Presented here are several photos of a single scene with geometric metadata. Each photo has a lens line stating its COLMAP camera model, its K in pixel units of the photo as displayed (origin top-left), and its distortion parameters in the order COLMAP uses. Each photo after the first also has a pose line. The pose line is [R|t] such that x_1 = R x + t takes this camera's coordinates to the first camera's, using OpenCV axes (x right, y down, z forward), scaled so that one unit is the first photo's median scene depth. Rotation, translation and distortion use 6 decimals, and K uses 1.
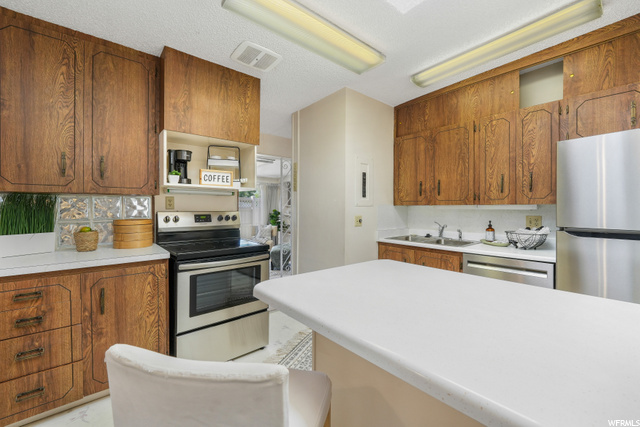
lens RADIAL K [[262.7, 0, 317.4], [0, 262.7, 206.9], [0, 0, 1]] dist [-0.009255, -0.000378]
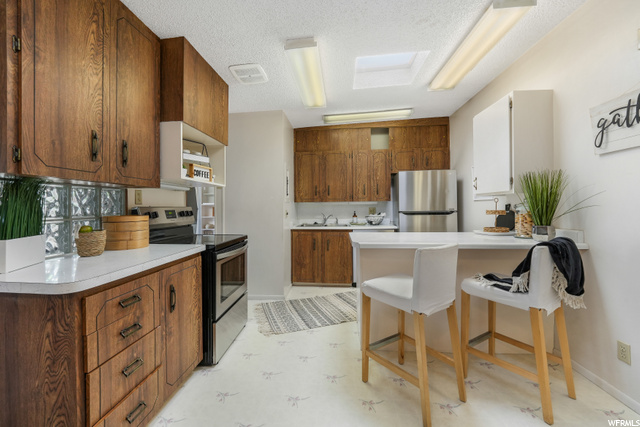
lens RADIAL K [[262.7, 0, 317.4], [0, 262.7, 206.9], [0, 0, 1]] dist [-0.009255, -0.000378]
pose [[0.706754, -0.008737, 0.707406, -0.848680], [0.009157, 0.999953, 0.003201, 0.021853], [-0.707400, 0.004215, 0.706800, -0.040162]]
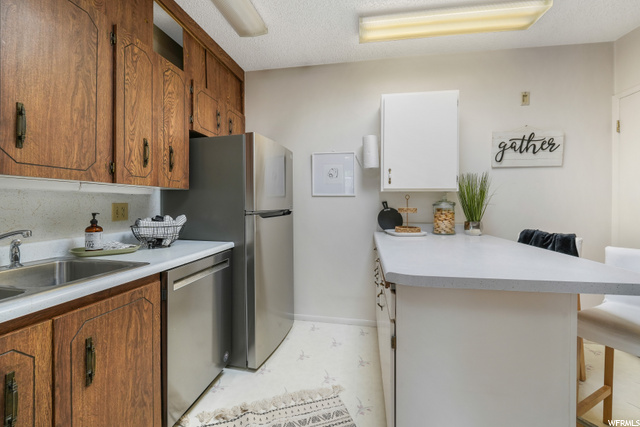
lens RADIAL K [[262.7, 0, 317.4], [0, 262.7, 206.9], [0, 0, 1]] dist [-0.009255, -0.000378]
pose [[-0.643932, -0.015949, 0.764916, -0.071792], [-0.008689, 0.999871, 0.013533, 0.034633], [-0.765033, 0.002068, -0.643987, 1.177566]]
